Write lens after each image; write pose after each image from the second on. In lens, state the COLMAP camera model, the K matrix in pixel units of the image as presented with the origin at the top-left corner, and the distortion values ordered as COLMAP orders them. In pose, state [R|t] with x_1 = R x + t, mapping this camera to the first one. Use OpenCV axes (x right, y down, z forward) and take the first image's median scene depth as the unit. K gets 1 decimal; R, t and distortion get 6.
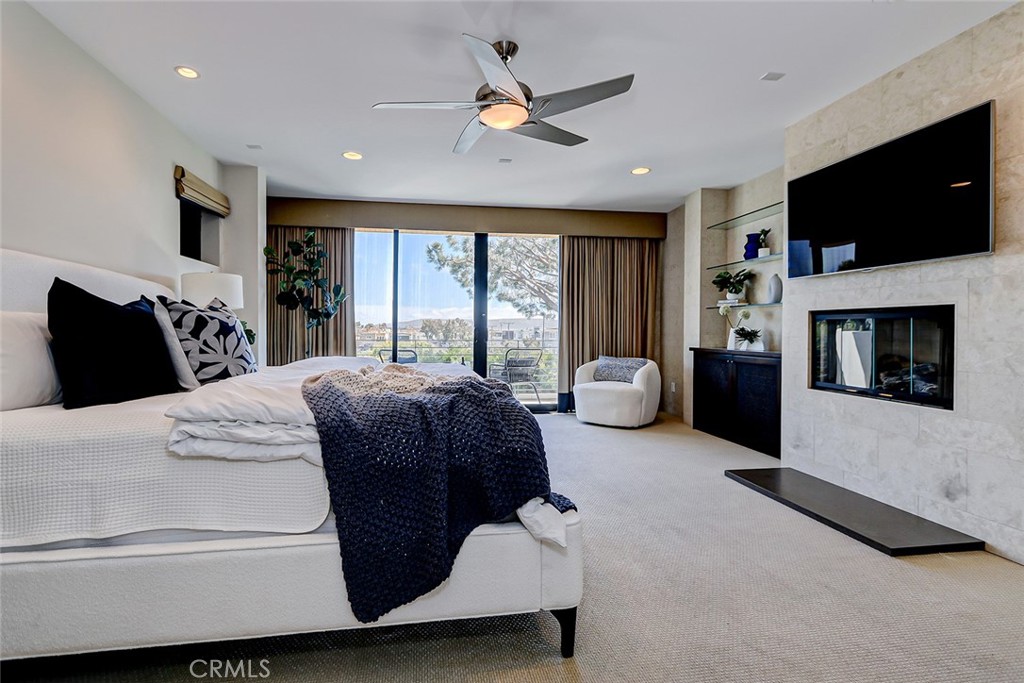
lens RADIAL K [[471.5, 0, 505.1], [0, 471.5, 330.6], [0, 0, 1]] dist [0.006940, -0.002052]
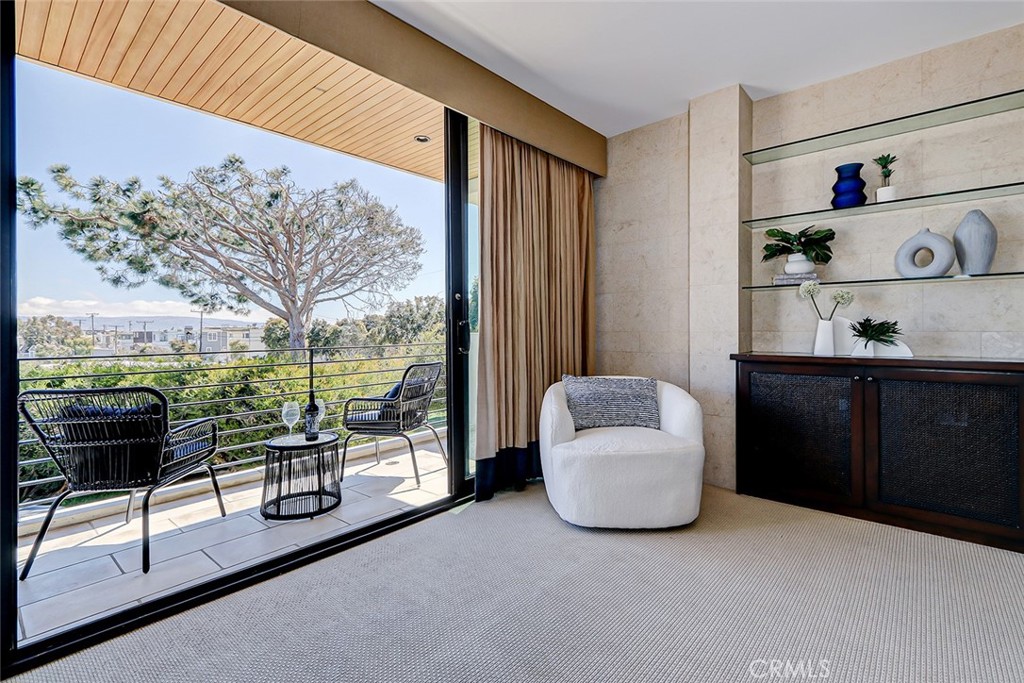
lens RADIAL K [[465.9, 0, 513.2], [0, 465.9, 329.9], [0, 0, 1]] dist [0.002758, 0.000441]
pose [[0.777293, -0.008535, 0.629081, -0.045453], [0.008184, 0.999961, 0.003456, 0.000398], [-0.629086, 0.002462, 0.777332, 0.184674]]
